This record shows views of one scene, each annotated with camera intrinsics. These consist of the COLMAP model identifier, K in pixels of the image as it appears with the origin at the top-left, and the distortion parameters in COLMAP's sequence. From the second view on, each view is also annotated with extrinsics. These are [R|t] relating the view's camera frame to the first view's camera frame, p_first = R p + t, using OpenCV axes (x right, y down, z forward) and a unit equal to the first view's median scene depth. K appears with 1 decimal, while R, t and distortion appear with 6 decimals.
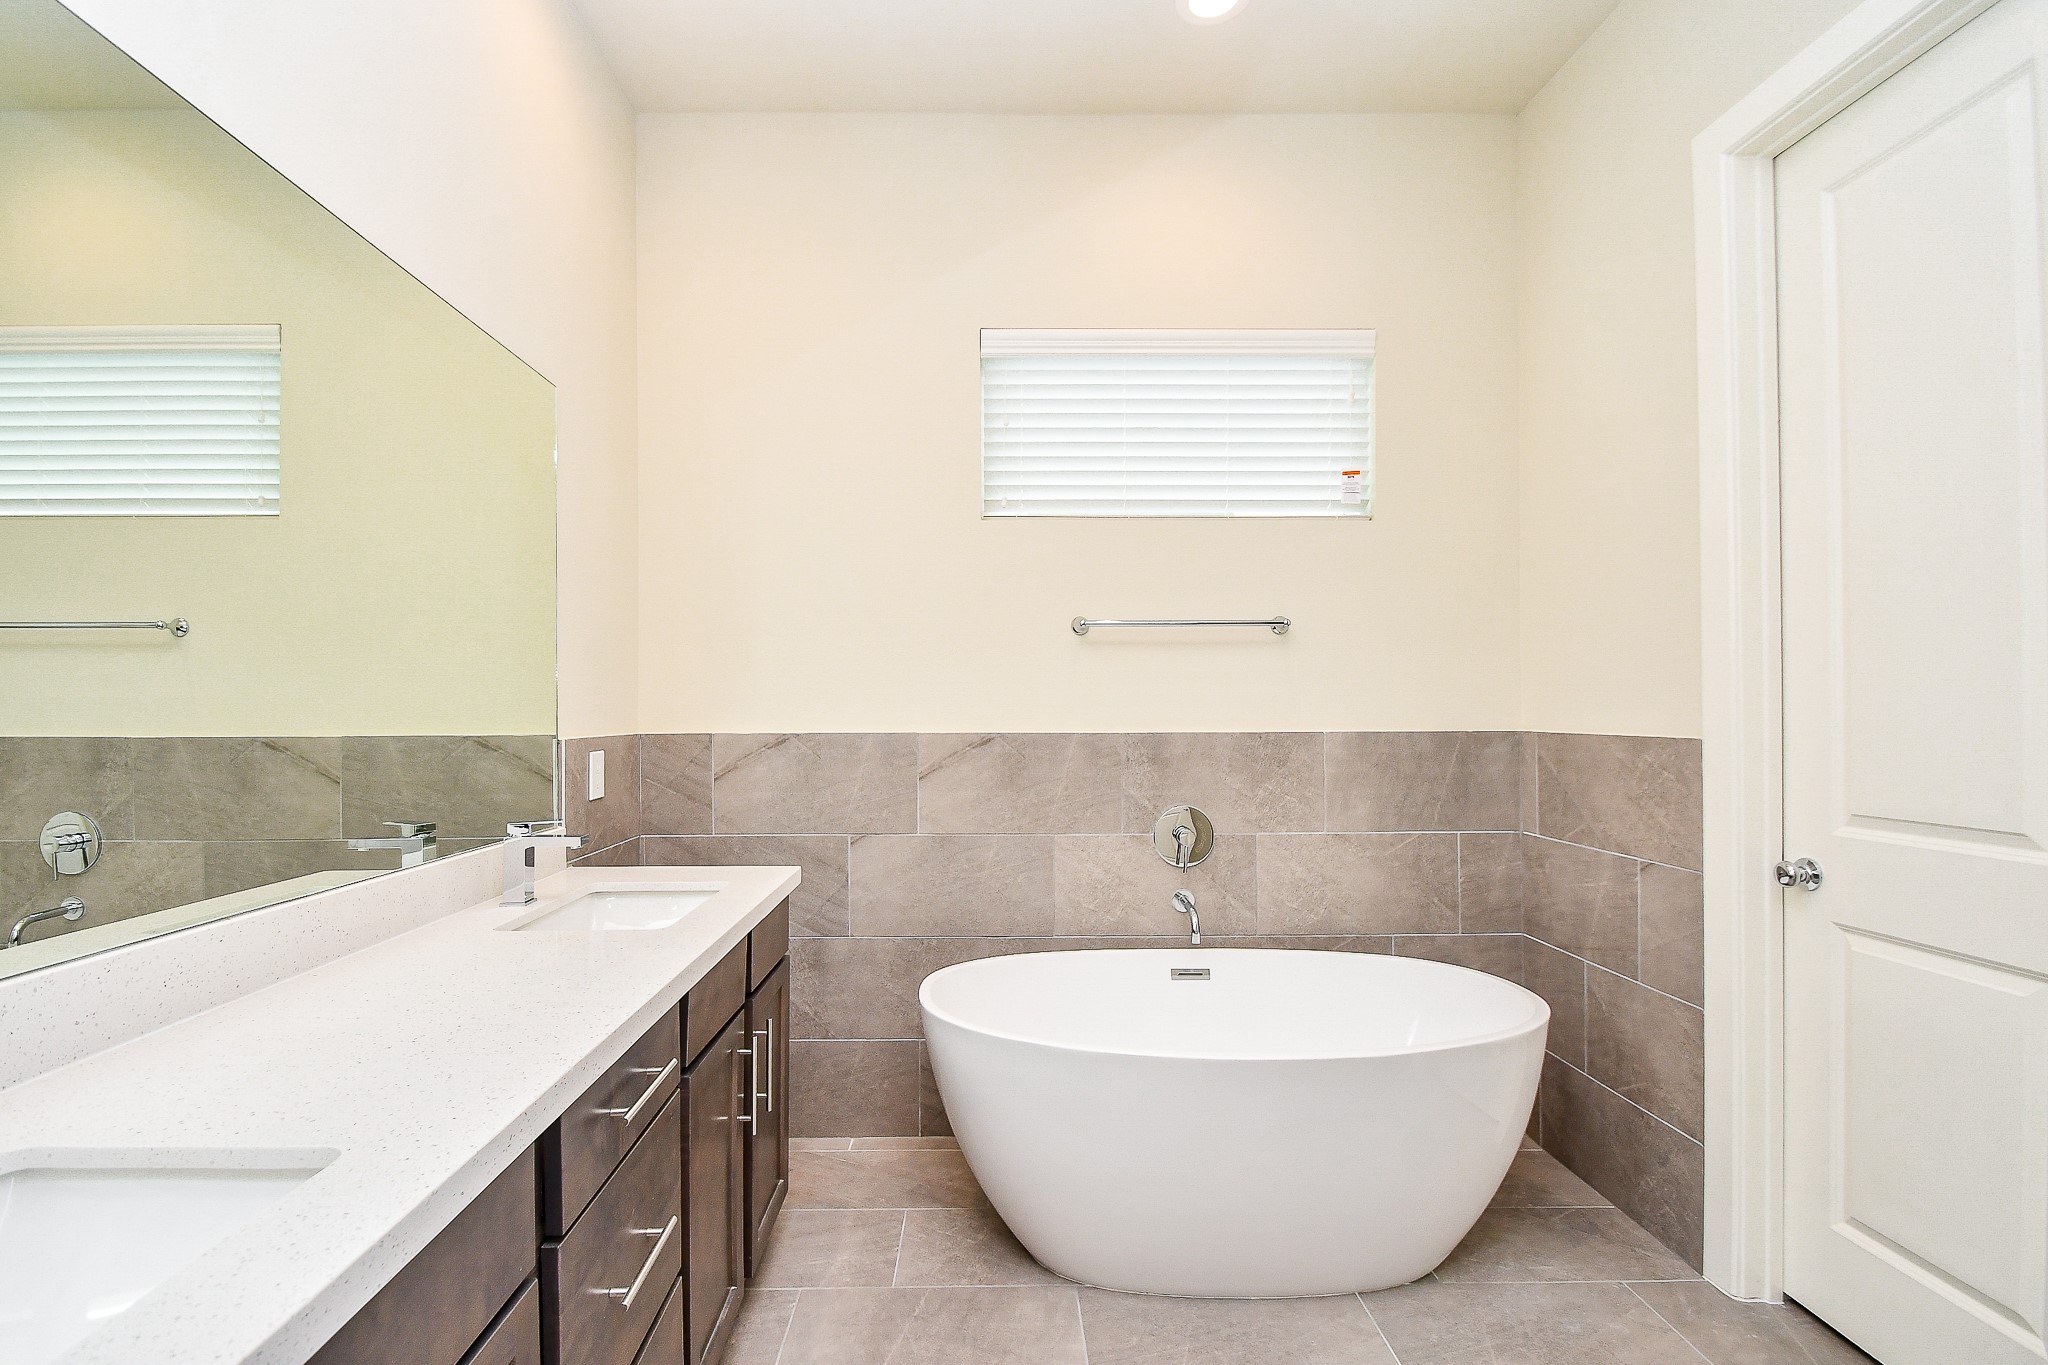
lens RADIAL K [[916.3, 0, 1023.6], [0, 916.3, 708.9], [0, 0, 1]] dist [0.000865, -0.009337]
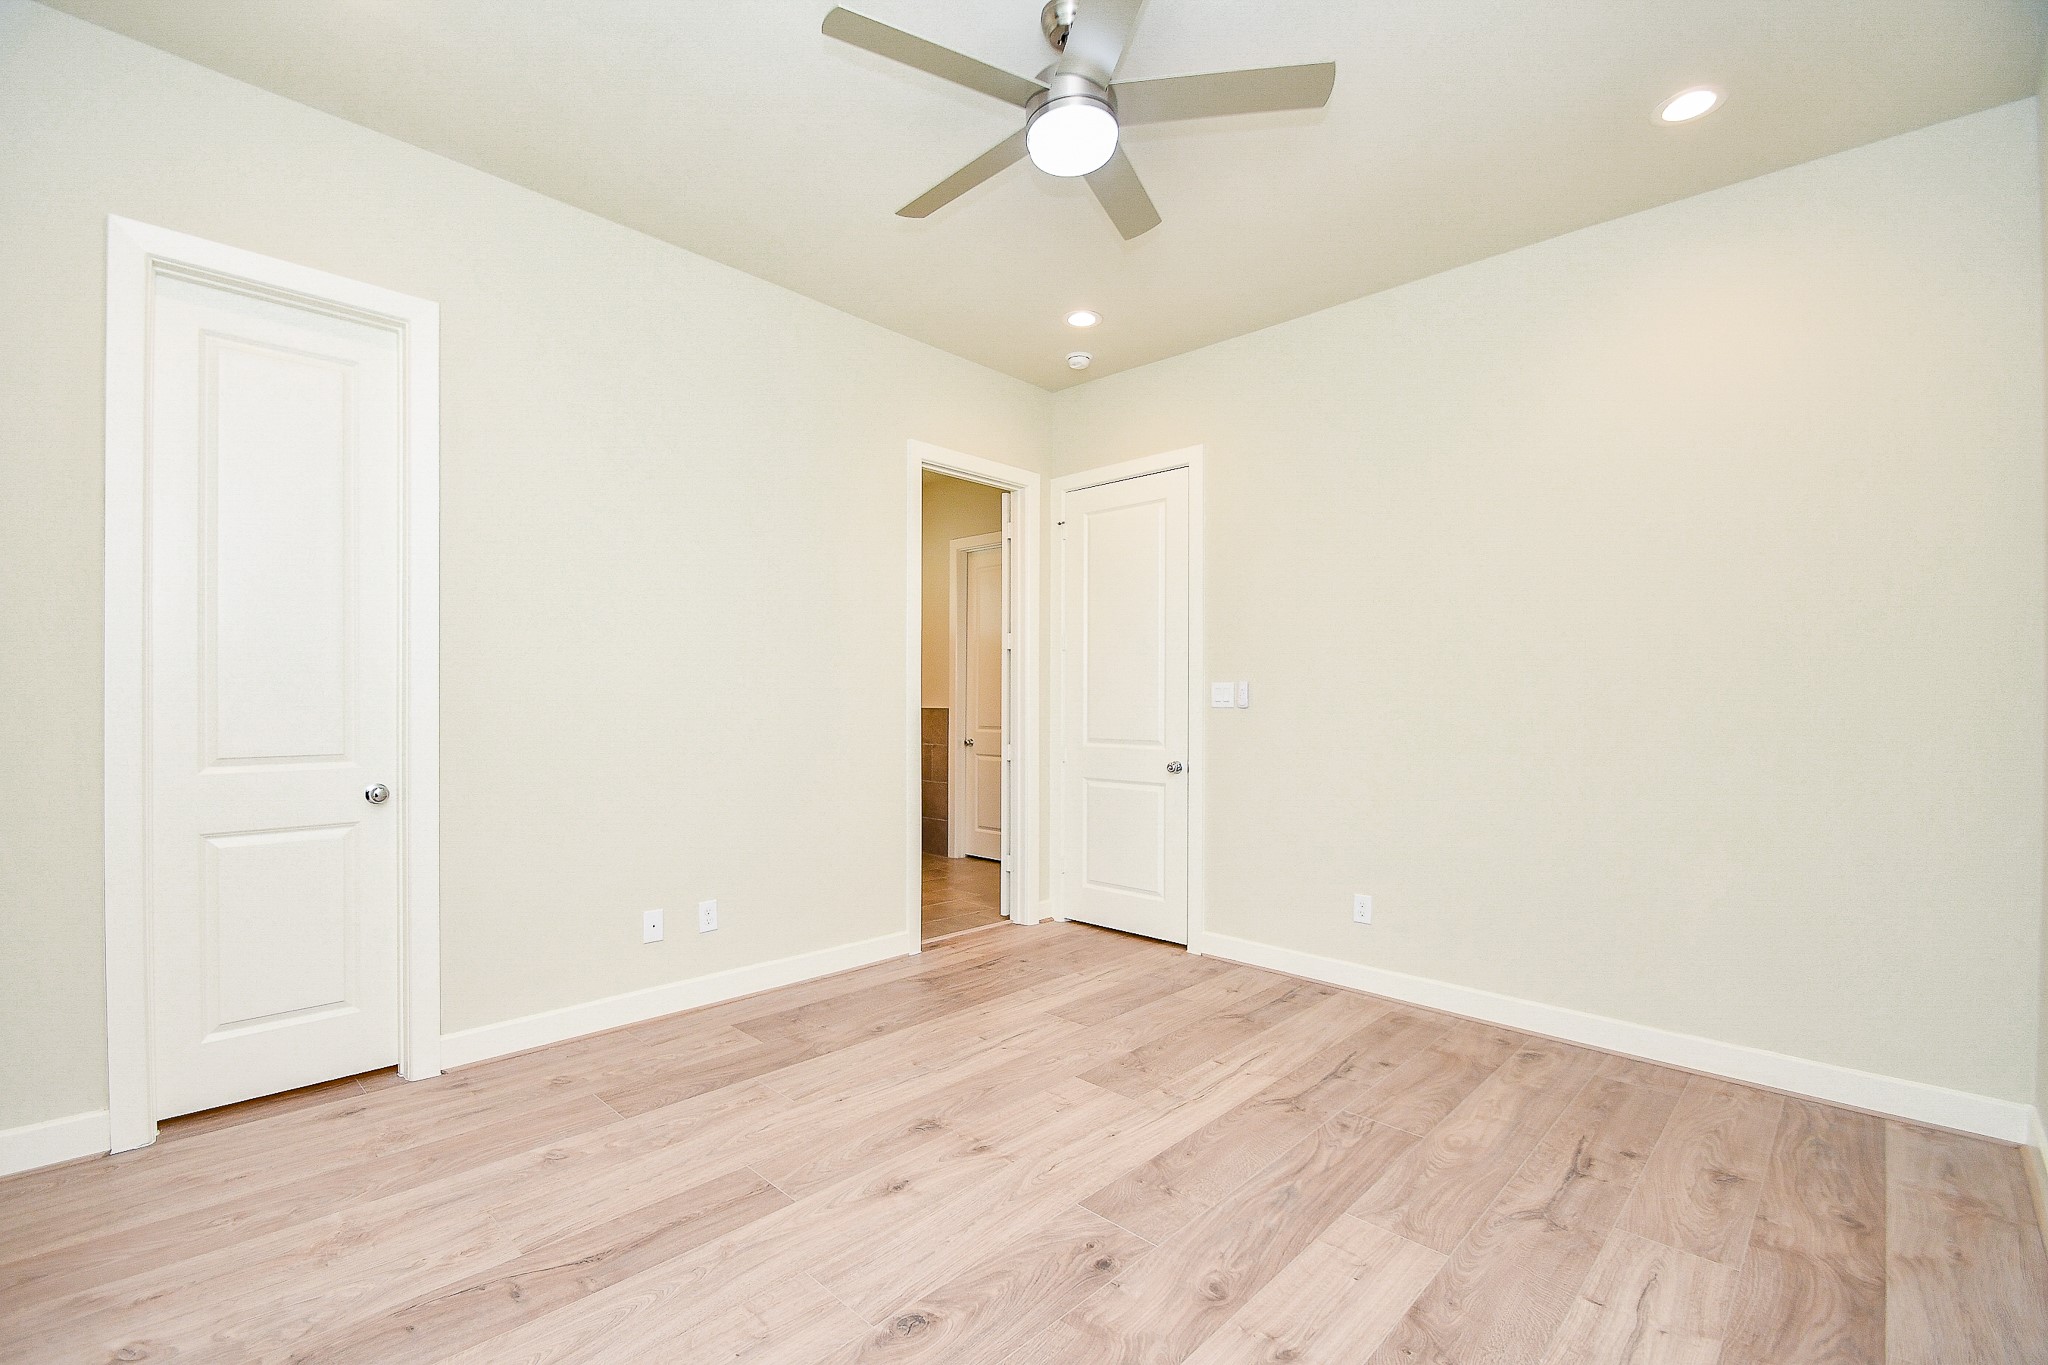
lens RADIAL K [[915.6, 0, 987.0], [0, 915.6, 694.5], [0, 0, 1]] dist [0.005292, -0.011380]
pose [[0.738589, 0.013812, 0.674015, -1.180297], [-0.018573, 0.999828, -0.000137, -0.021411], [-0.673901, -0.012417, 0.738718, -1.323605]]
